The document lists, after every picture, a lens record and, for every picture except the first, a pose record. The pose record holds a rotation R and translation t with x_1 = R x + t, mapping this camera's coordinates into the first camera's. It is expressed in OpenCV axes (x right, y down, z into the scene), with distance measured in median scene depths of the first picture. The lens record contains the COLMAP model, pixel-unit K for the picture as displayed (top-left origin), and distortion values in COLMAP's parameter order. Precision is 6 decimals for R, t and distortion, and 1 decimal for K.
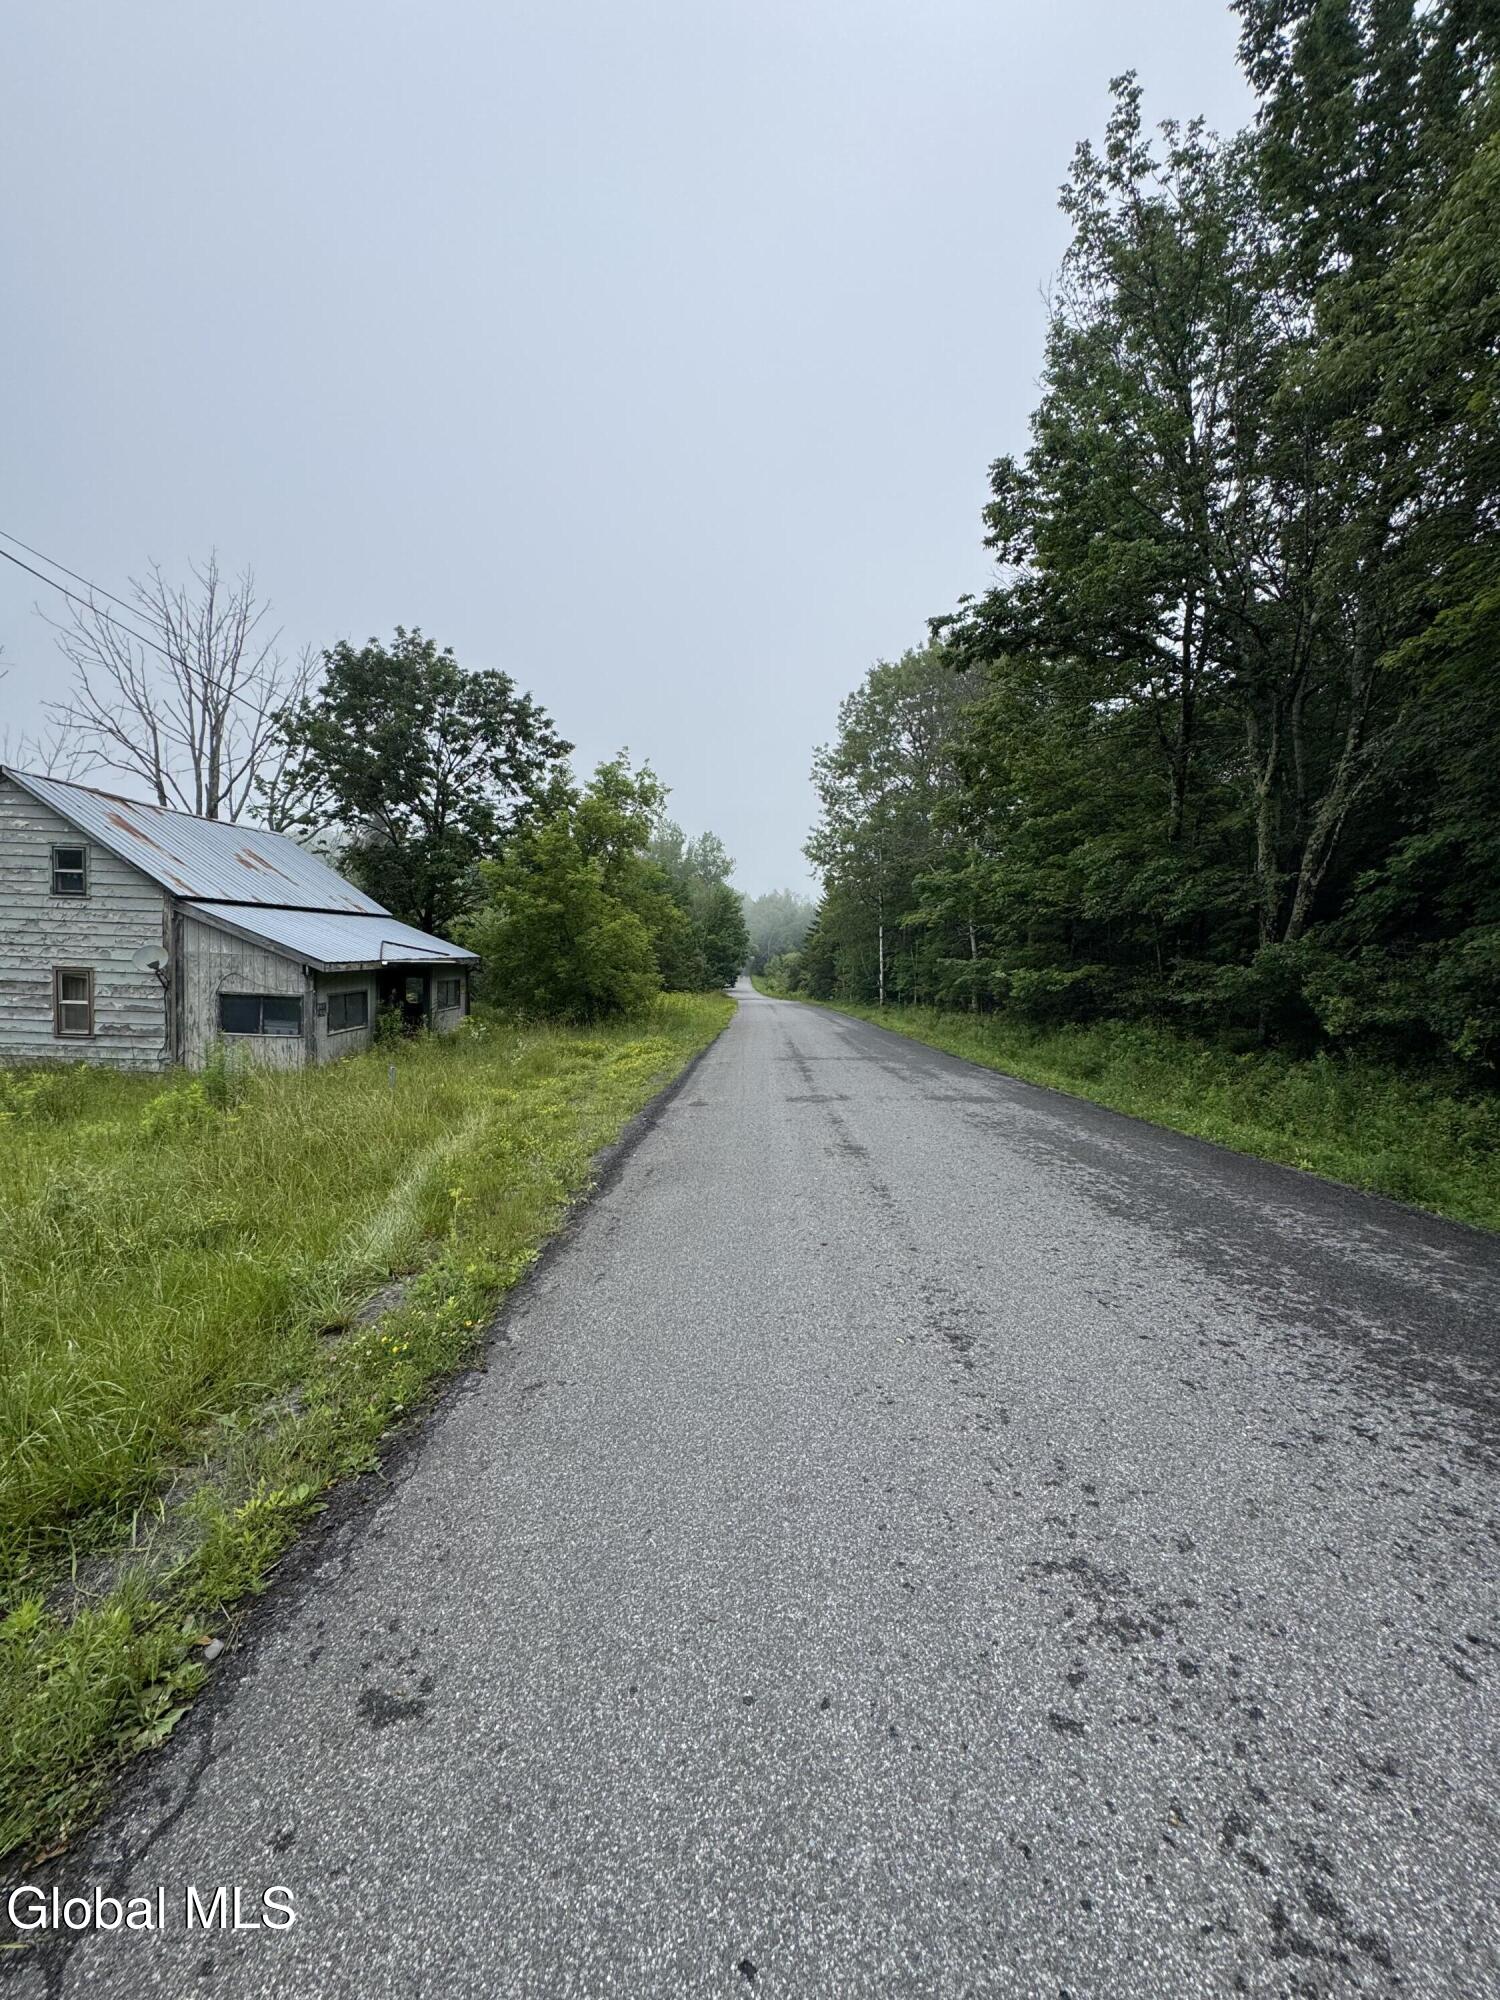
lens RADIAL K [[802.4, 0, 751.7], [0, 802.4, 1002.2], [0, 0, 1]] dist [-0.000213, 0.000420]
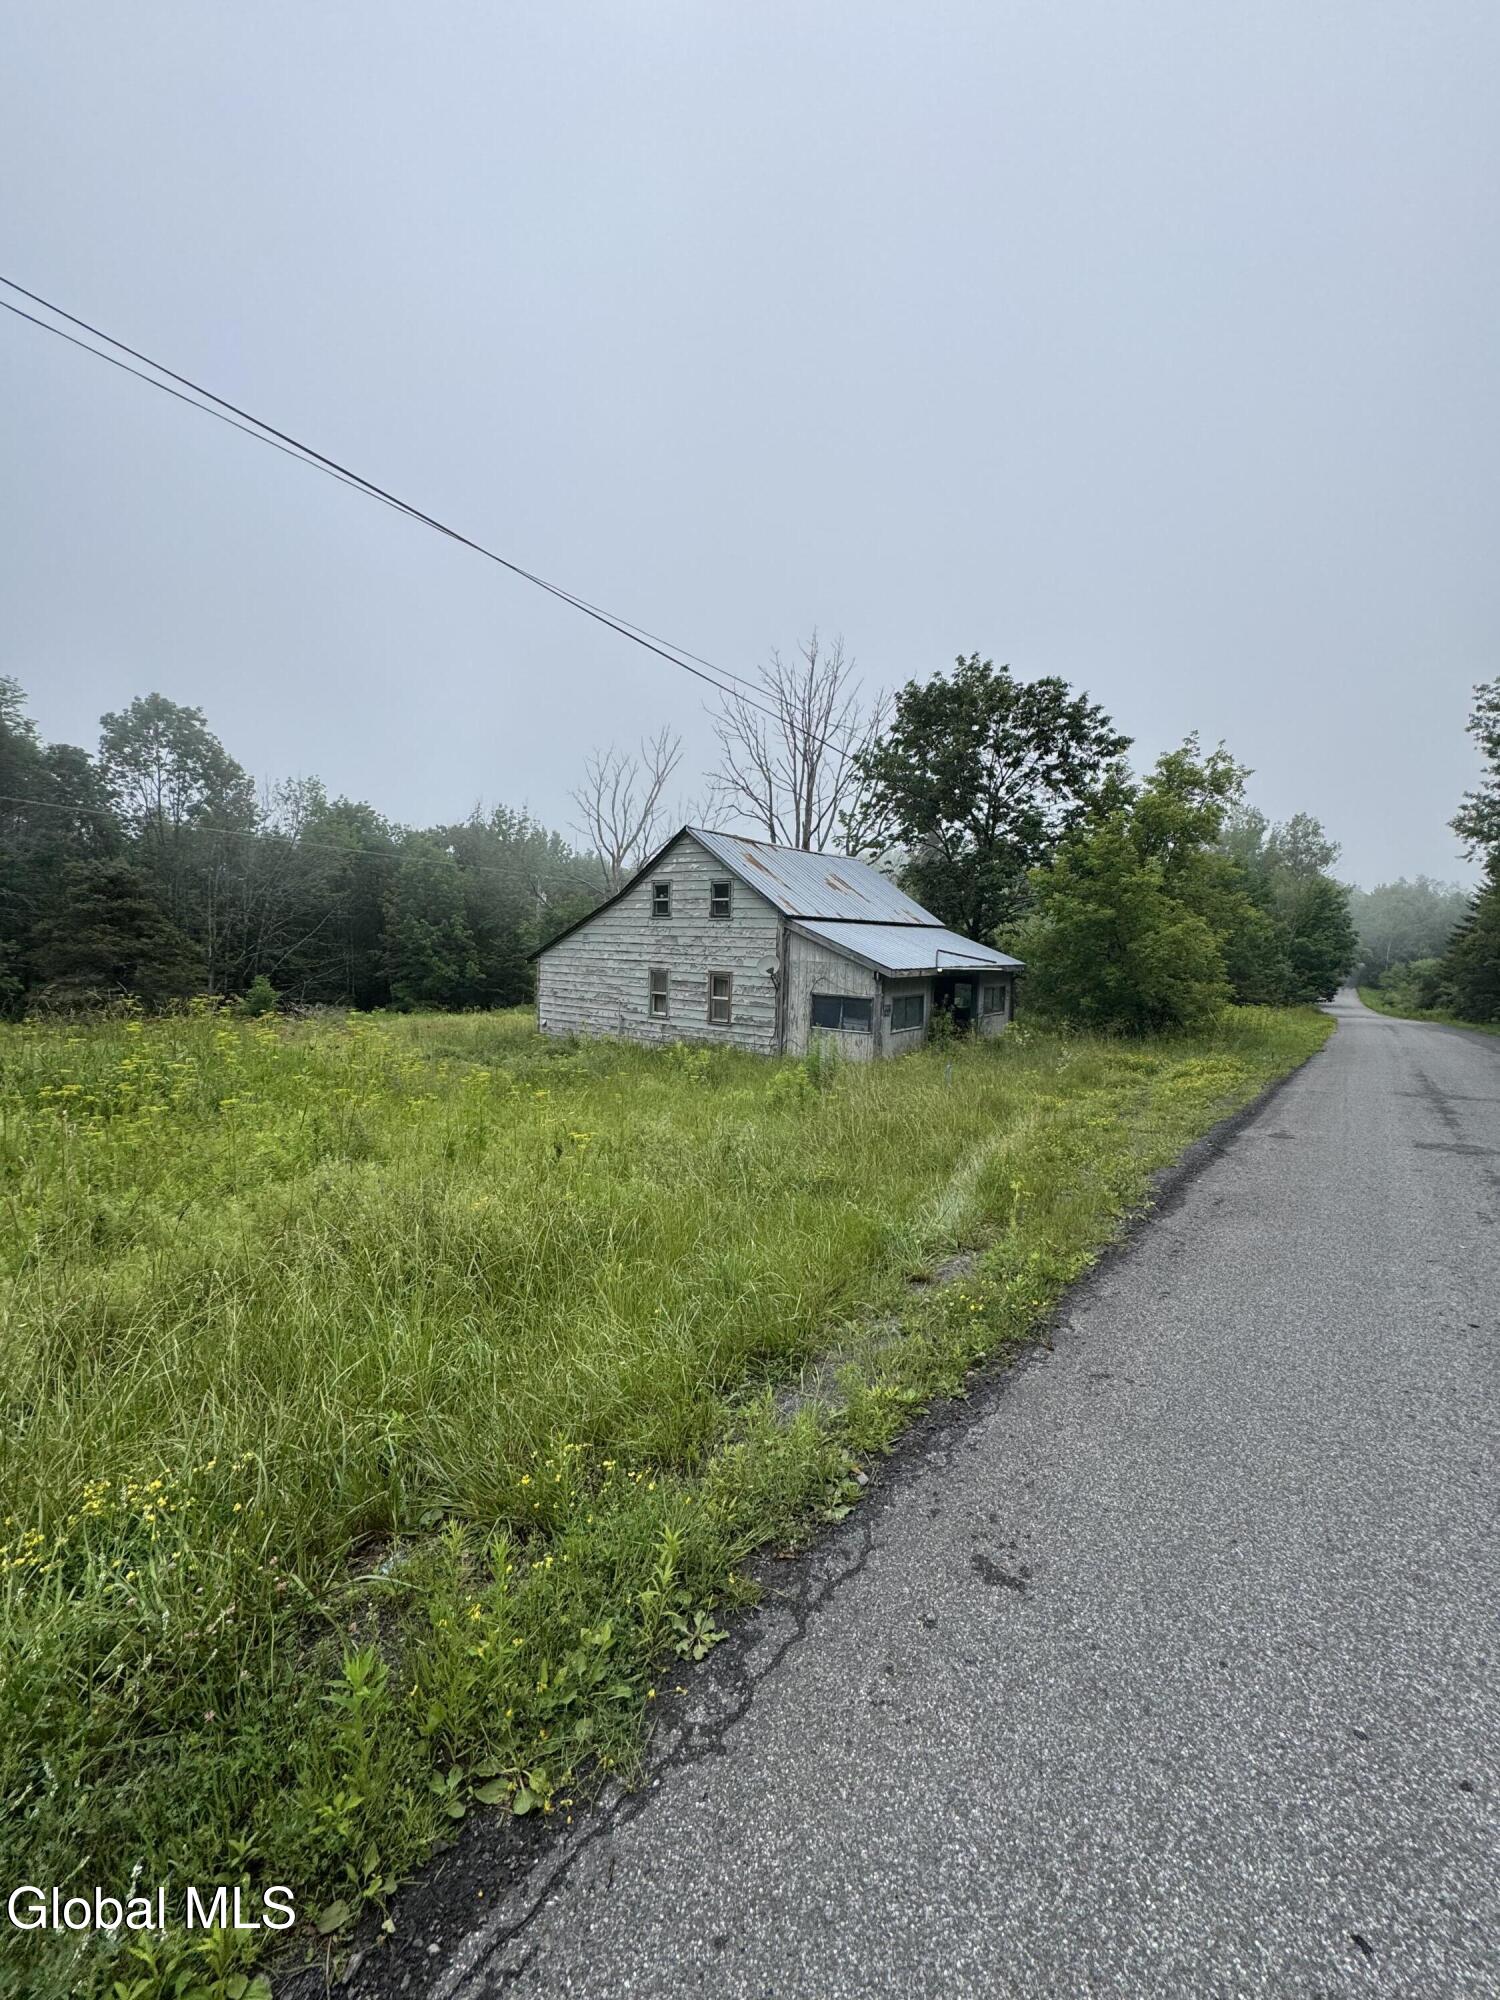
lens RADIAL K [[802.4, 0, 745.4], [0, 802.4, 1002.7], [0, 0, 1]] dist [-0.000213, 0.000420]
pose [[0.794288, 0.031375, -0.606731, -0.004238], [-0.035969, 0.999342, 0.004589, 0.000207], [0.606476, 0.018179, 0.794894, -0.030854]]
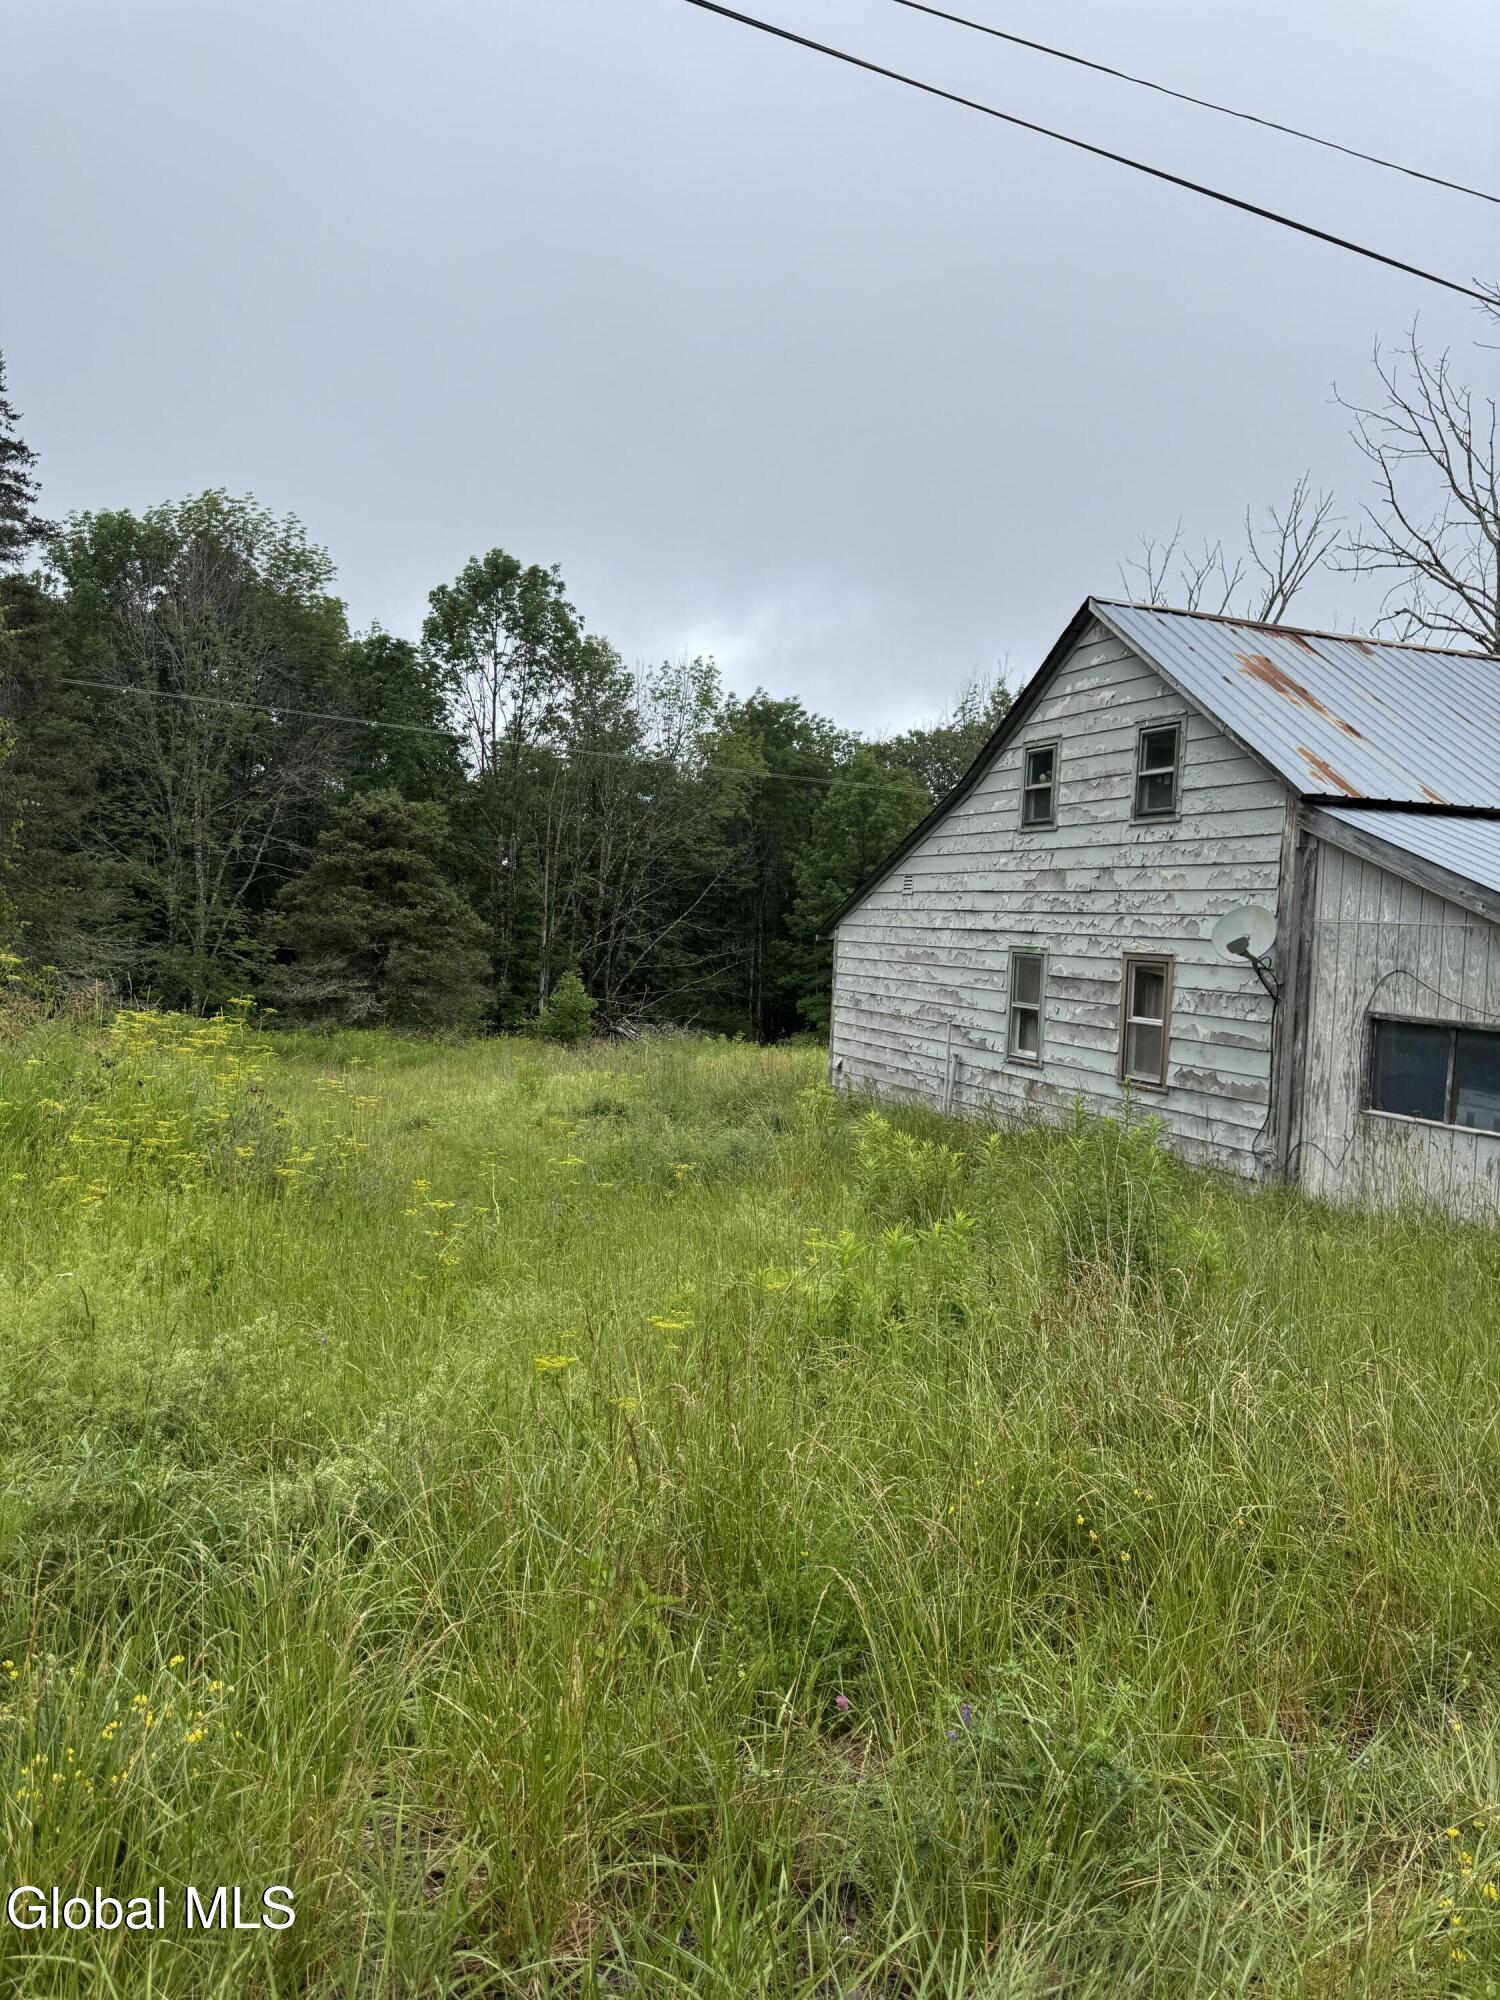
lens RADIAL K [[1399.7, 0, 749.3], [0, 1399.7, 998.9], [0, 0, 1]] dist [0.054978, -0.030222]
pose [[0.379110, 0.031108, -0.924829, -0.094561], [-0.083325, 0.996522, -0.000638, 0.007816], [0.921593, 0.077303, 0.380383, 0.410927]]
